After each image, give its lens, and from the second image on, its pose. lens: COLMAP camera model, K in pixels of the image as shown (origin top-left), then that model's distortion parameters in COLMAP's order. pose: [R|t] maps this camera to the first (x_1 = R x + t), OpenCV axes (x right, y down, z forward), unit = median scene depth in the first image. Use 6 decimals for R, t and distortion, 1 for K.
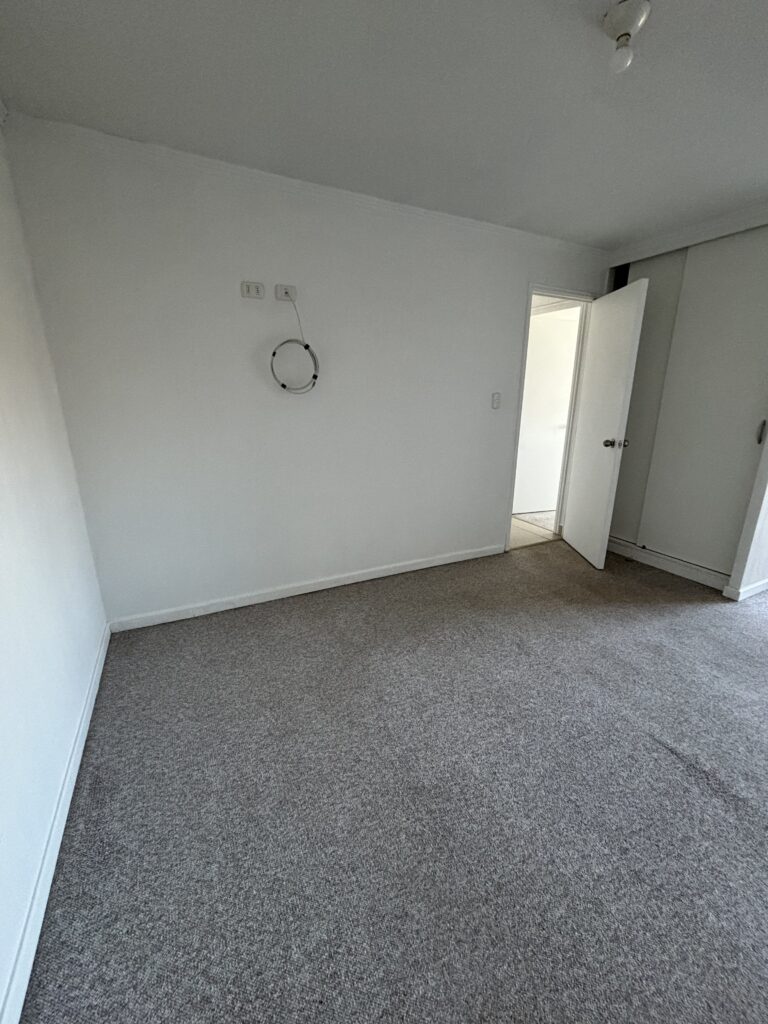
lens RADIAL K [[414.3, 0, 383.0], [0, 414.3, 512.3], [0, 0, 1]] dist [-0.010320, 0.001726]
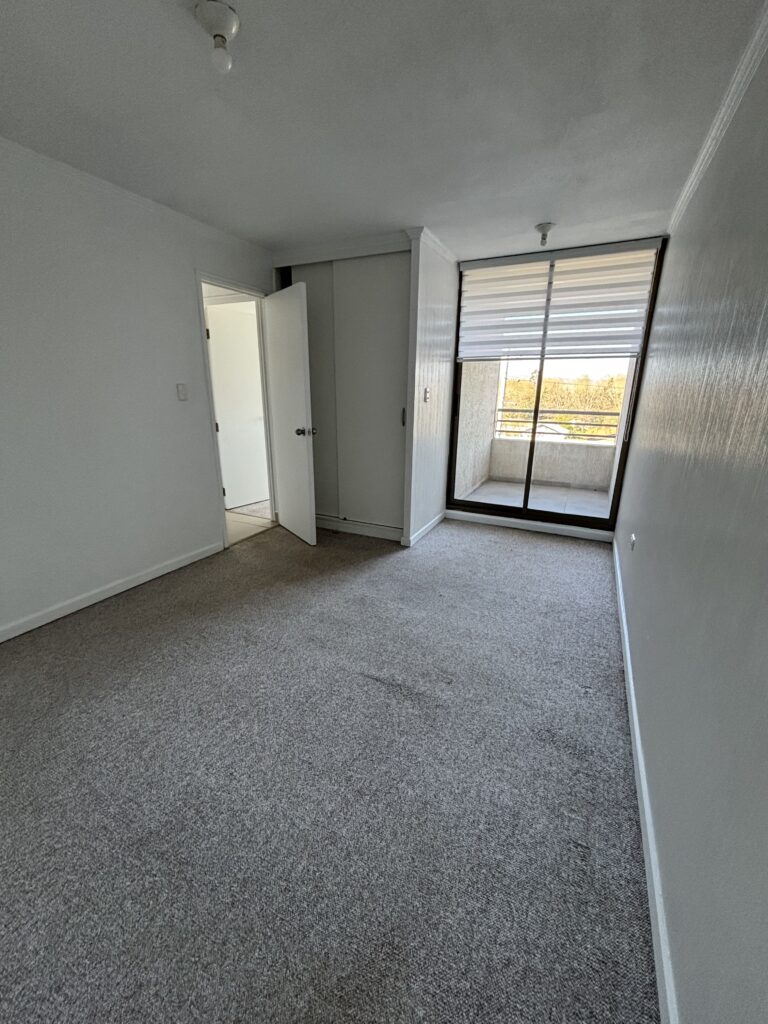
lens RADIAL K [[414.3, 0, 389.8], [0, 414.3, 512.5], [0, 0, 1]] dist [-0.010320, 0.001726]
pose [[0.787417, -0.168466, 0.592953, 0.063054], [0.158722, 0.984906, 0.069048, 0.009555], [-0.595635, 0.039745, 0.802271, -0.021824]]
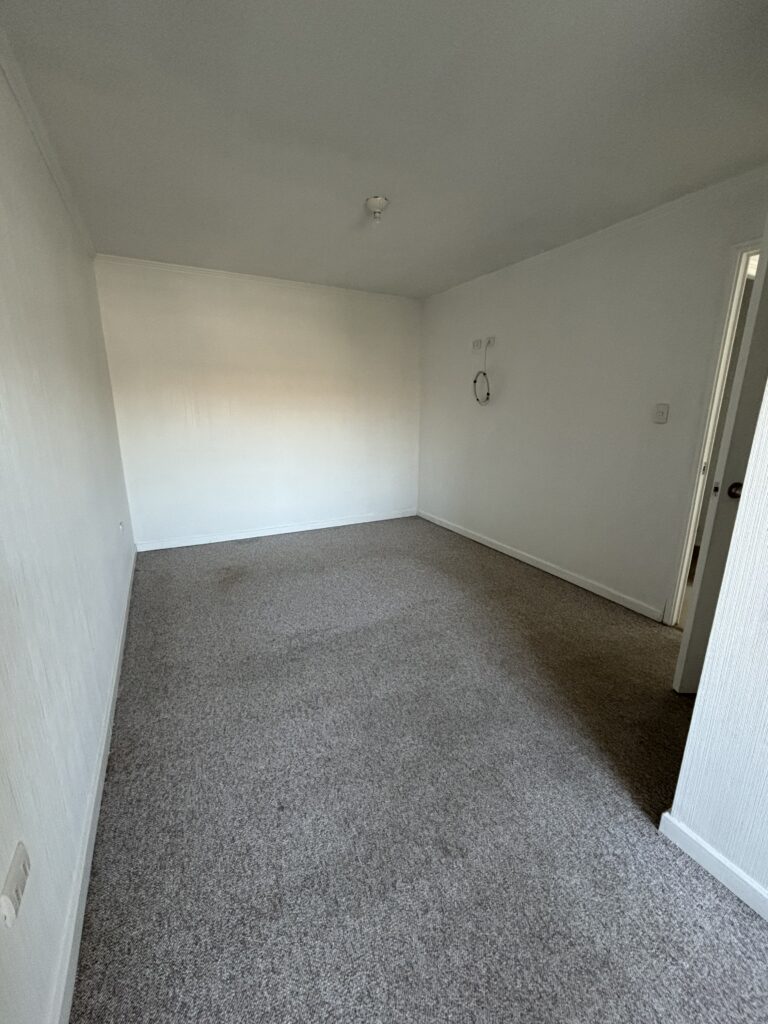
lens RADIAL K [[414.3, 0, 387.7], [0, 414.3, 516.6], [0, 0, 1]] dist [-0.010320, 0.001726]
pose [[0.018614, 0.252508, -0.967416, 1.521884], [-0.282756, 0.929414, 0.237148, -0.181926], [0.959011, 0.269128, 0.088699, 0.692953]]
